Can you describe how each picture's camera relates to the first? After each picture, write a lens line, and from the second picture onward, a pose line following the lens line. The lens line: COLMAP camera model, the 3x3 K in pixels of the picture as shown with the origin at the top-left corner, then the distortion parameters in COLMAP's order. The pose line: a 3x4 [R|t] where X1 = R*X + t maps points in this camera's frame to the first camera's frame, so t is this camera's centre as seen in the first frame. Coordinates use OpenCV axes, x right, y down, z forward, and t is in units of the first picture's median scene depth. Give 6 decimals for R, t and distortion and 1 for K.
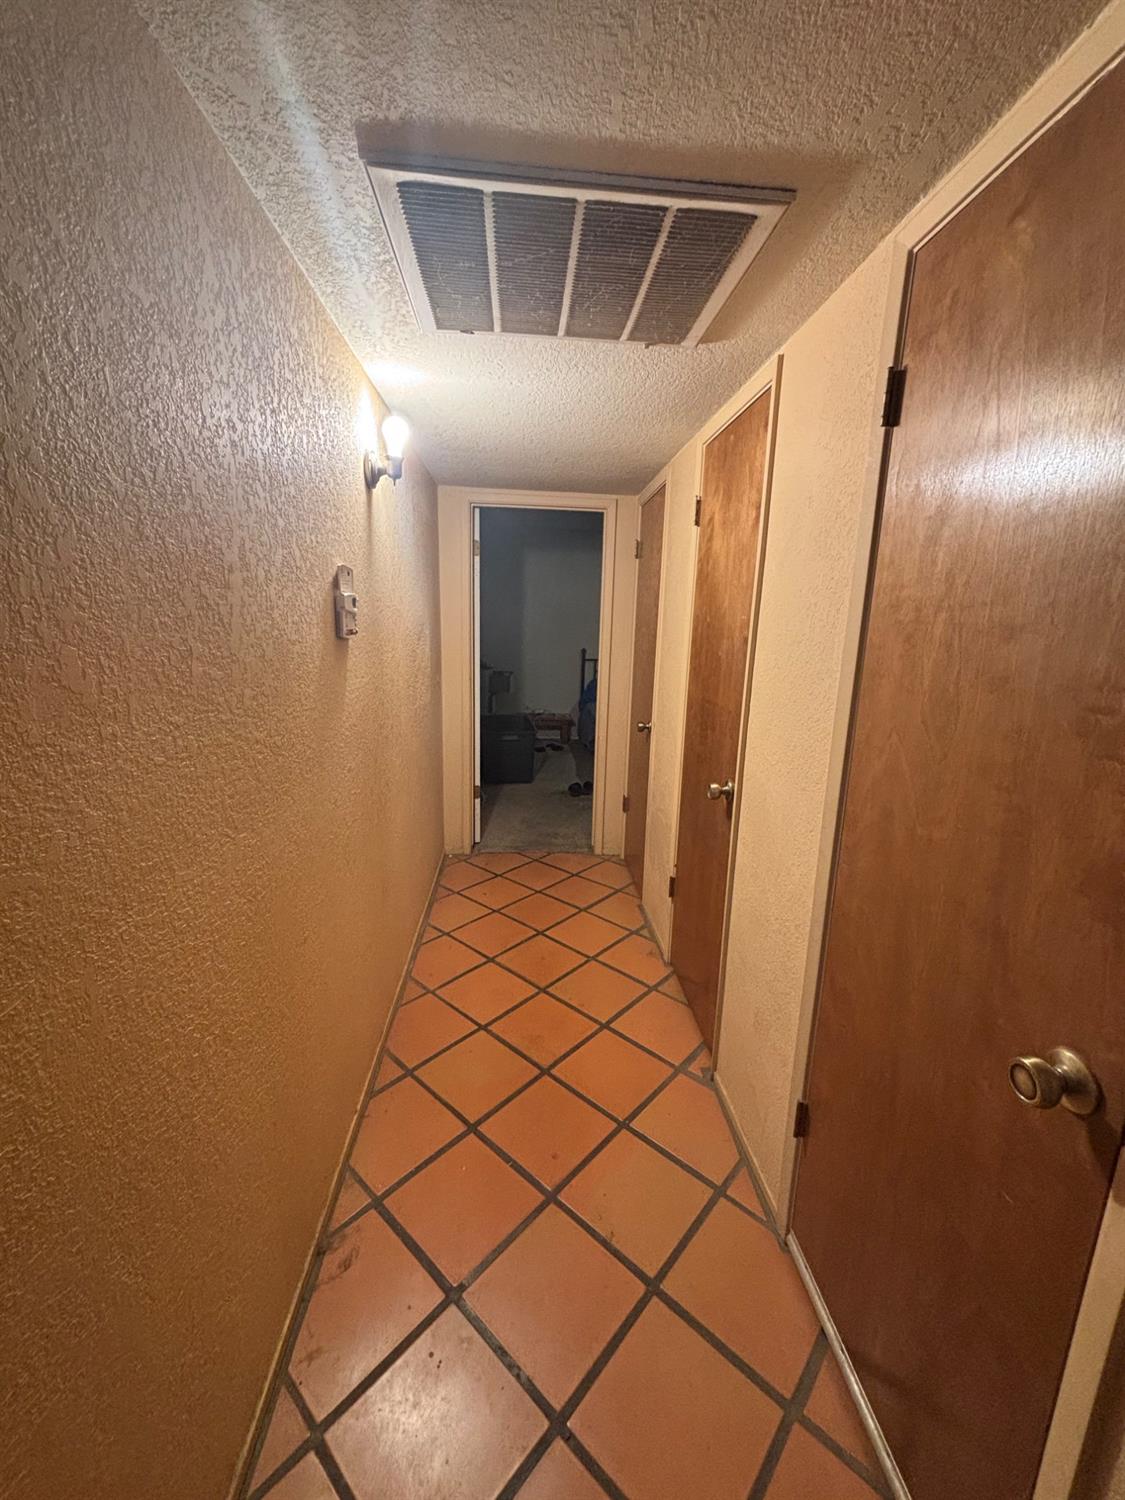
lens RADIAL K [[604.8, 0, 557.5], [0, 604.8, 744.5], [0, 0, 1]] dist [-0.000859, -0.001473]
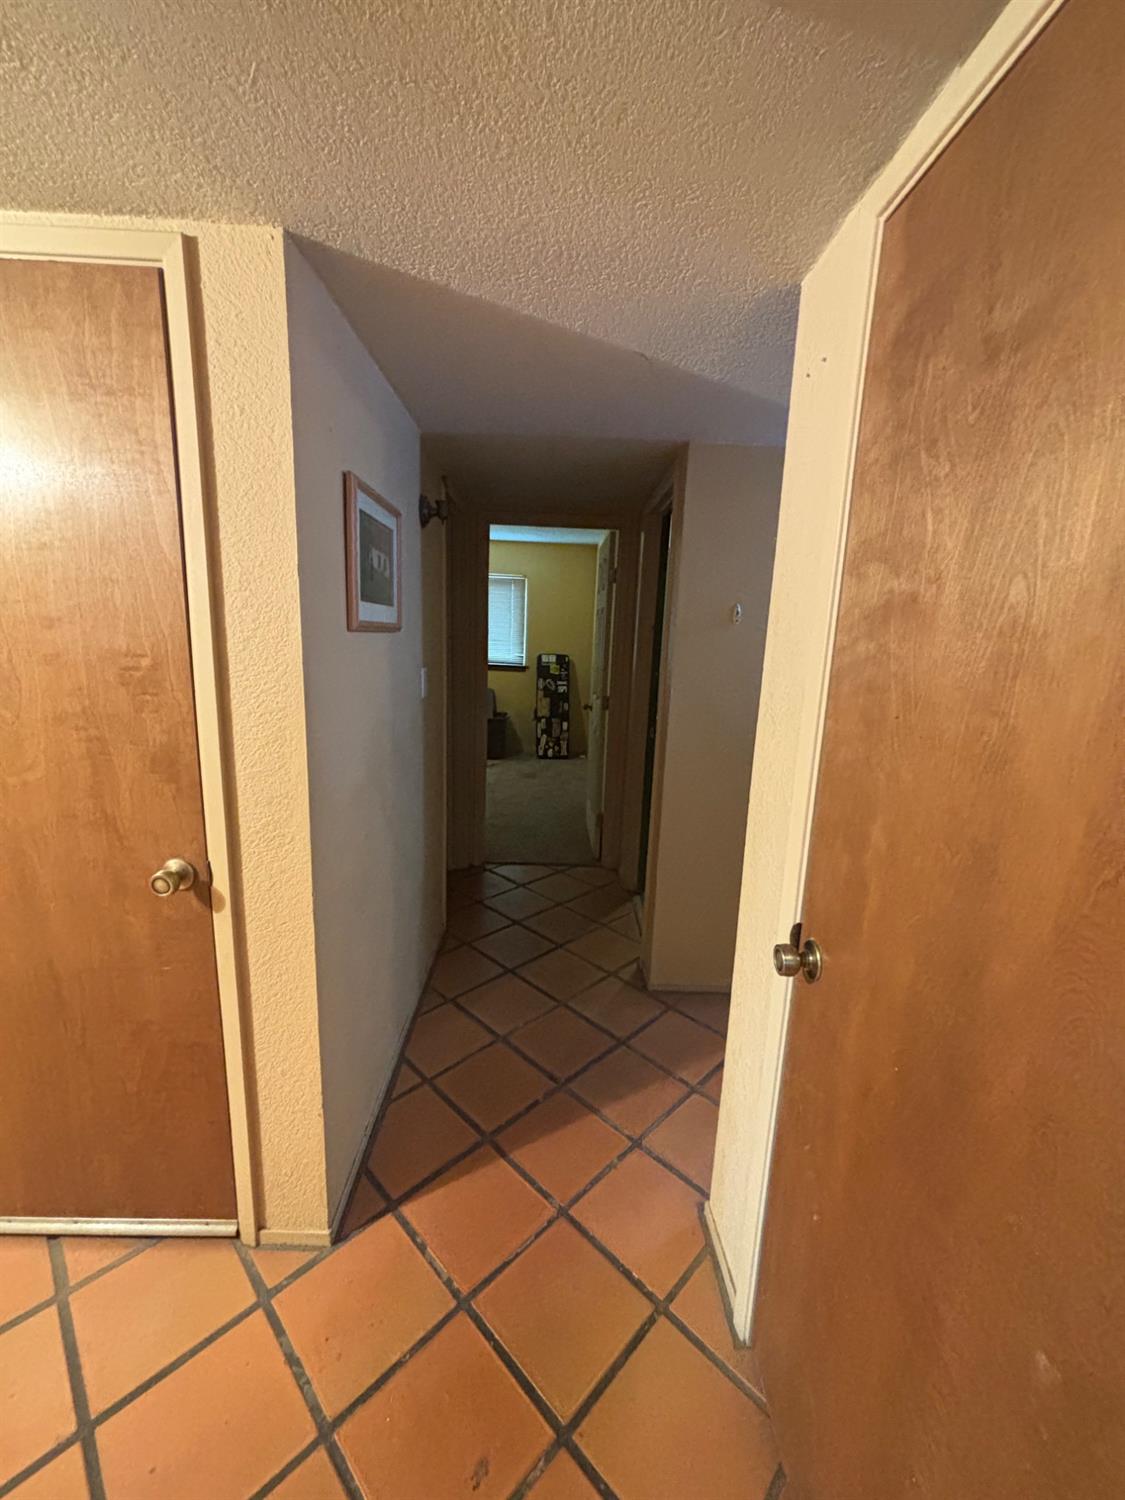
lens RADIAL K [[604.8, 0, 557.5], [0, 604.8, 749.7], [0, 0, 1]] dist [-0.000859, -0.001473]
pose [[0.043967, -0.215865, 0.975433, -0.758198], [0.161133, 0.965126, 0.206321, 0.007555], [-0.985953, 0.148104, 0.077216, -0.301924]]
